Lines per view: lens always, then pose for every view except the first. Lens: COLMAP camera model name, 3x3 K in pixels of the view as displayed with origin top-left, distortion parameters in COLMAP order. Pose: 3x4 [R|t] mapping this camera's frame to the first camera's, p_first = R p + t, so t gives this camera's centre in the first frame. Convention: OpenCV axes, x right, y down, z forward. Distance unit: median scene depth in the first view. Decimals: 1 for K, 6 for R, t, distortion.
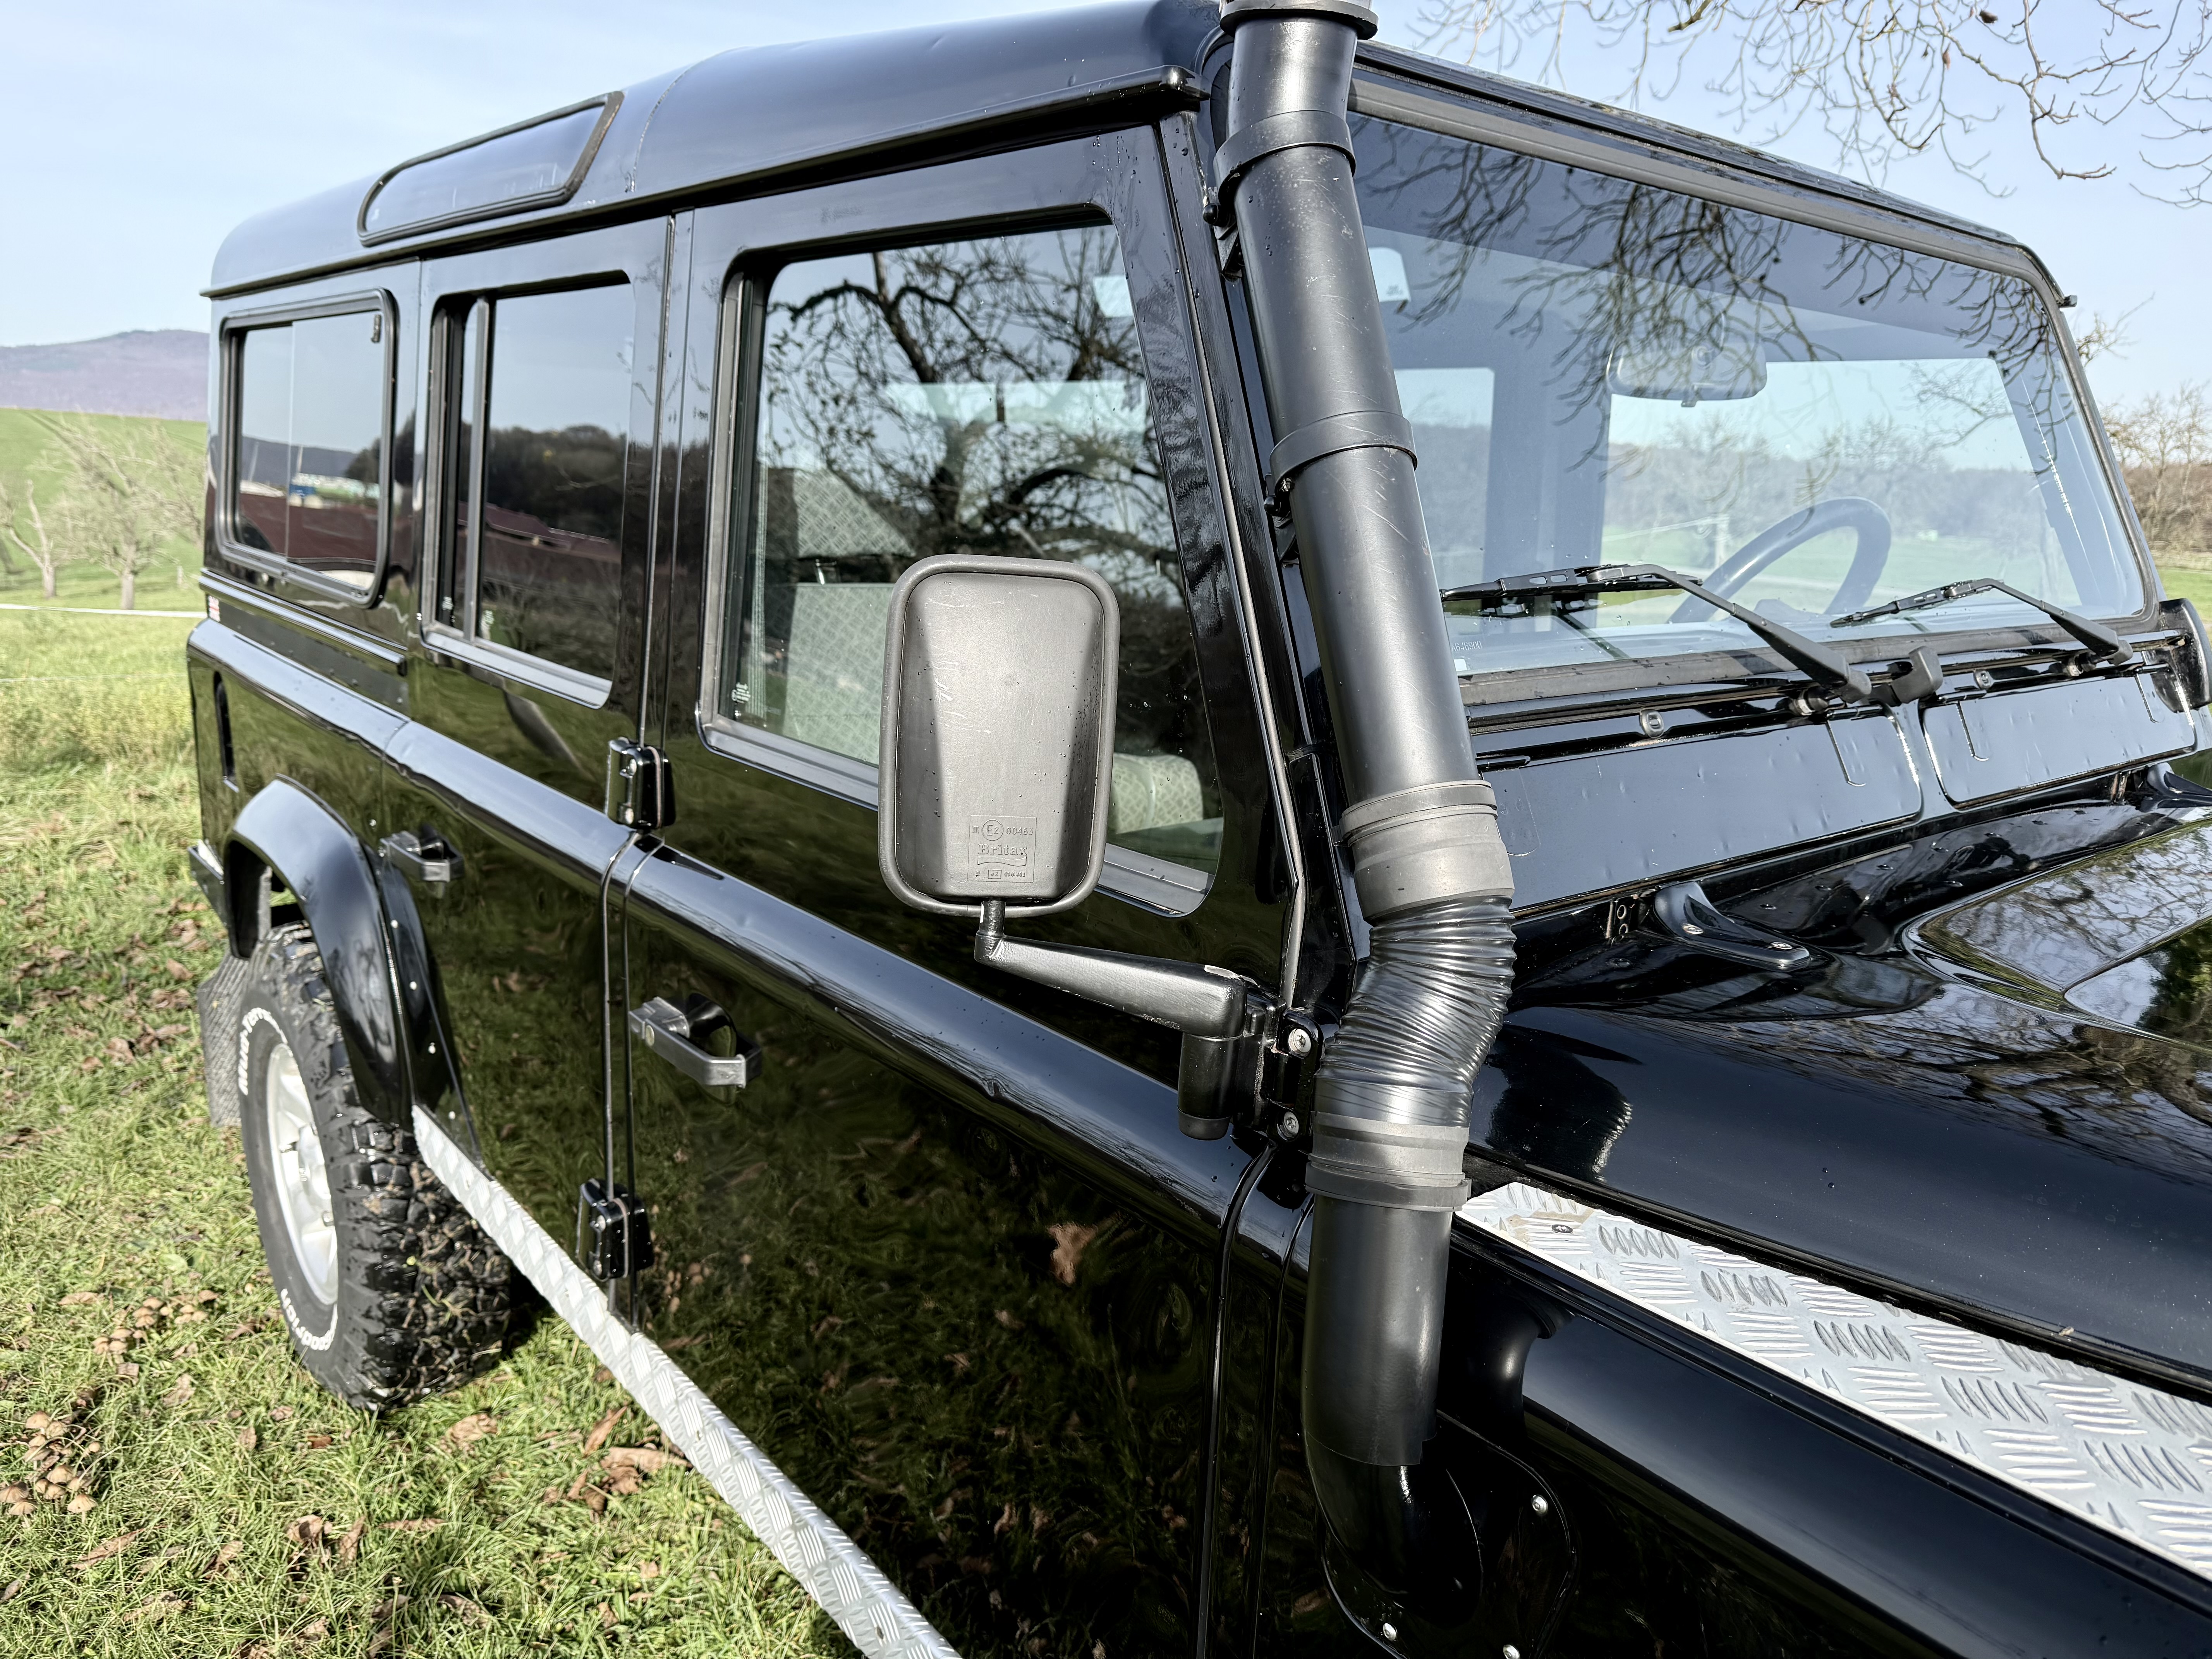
lens RADIAL K [[1575.7, 0, 1102.3], [0, 1575.7, 832.2], [0, 0, 1]] dist [0.036346, -0.041433]
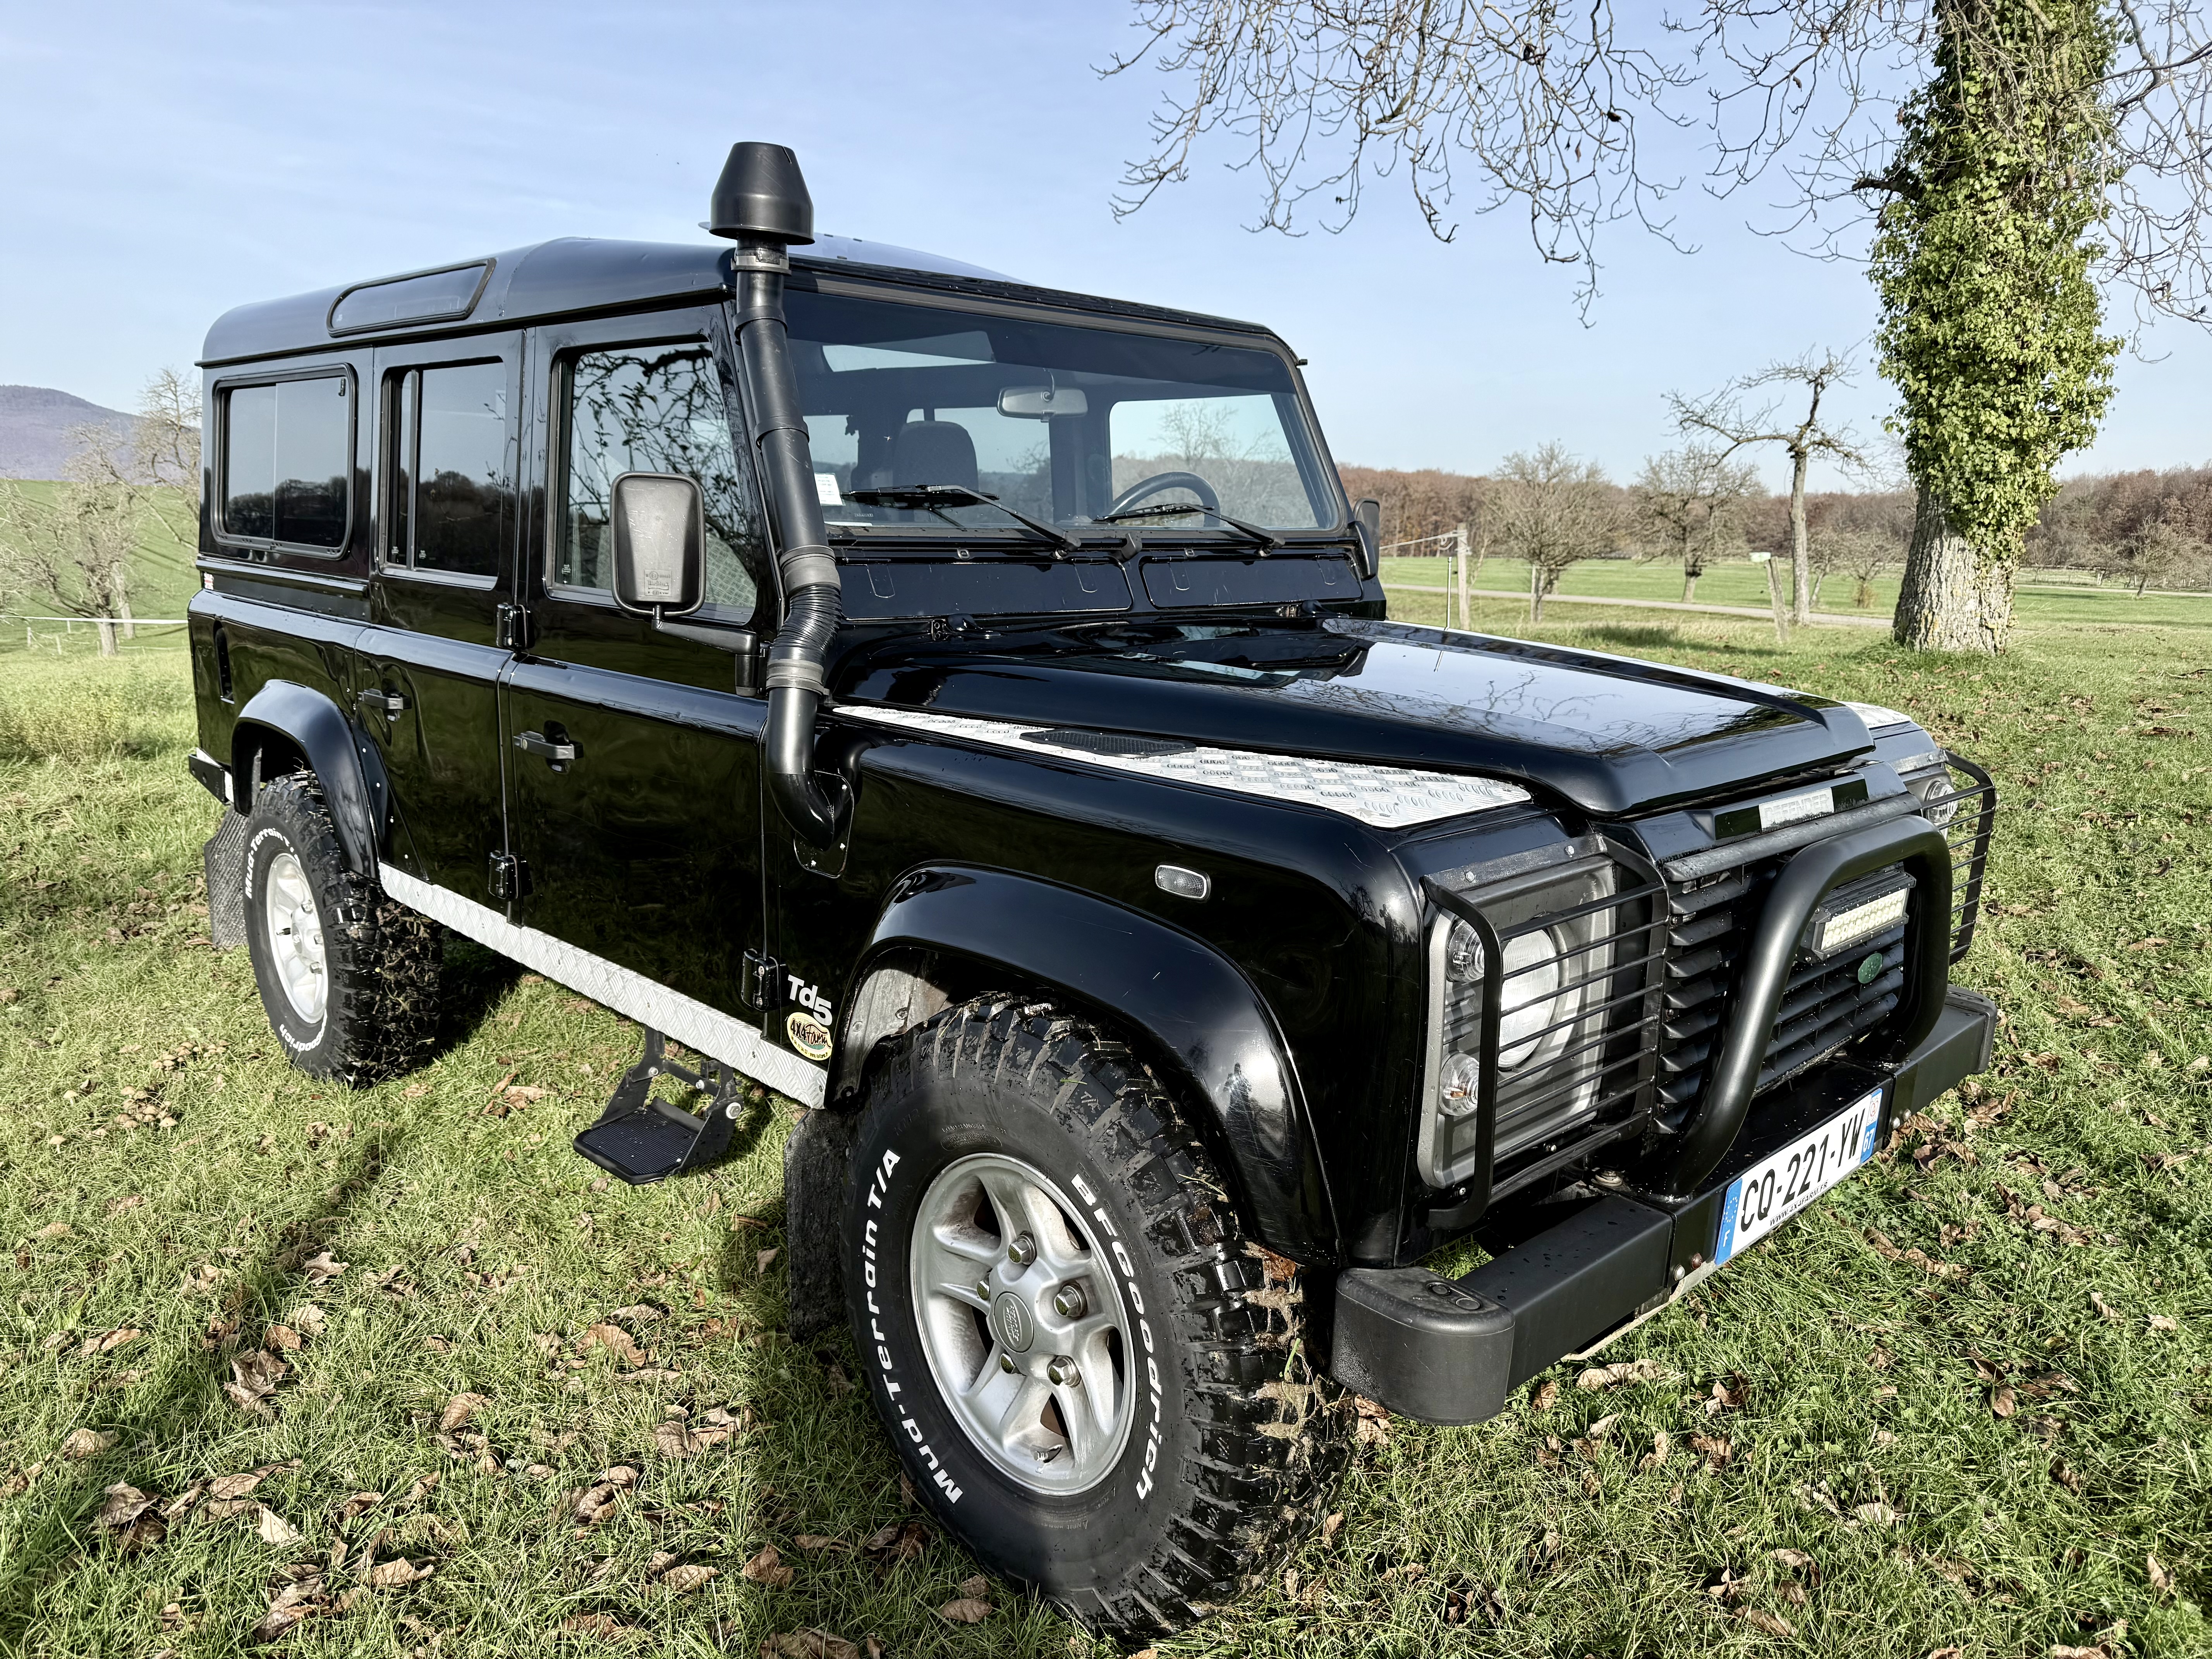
lens RADIAL K [[1575.7, 0, 1103.2], [0, 1575.7, 830.8], [0, 0, 1]] dist [0.036346, -0.041433]
pose [[0.996874, -0.034470, 0.071095, 0.182622], [0.036279, 0.999046, -0.024317, 0.197589], [-0.070189, 0.026820, 0.997173, -0.642434]]
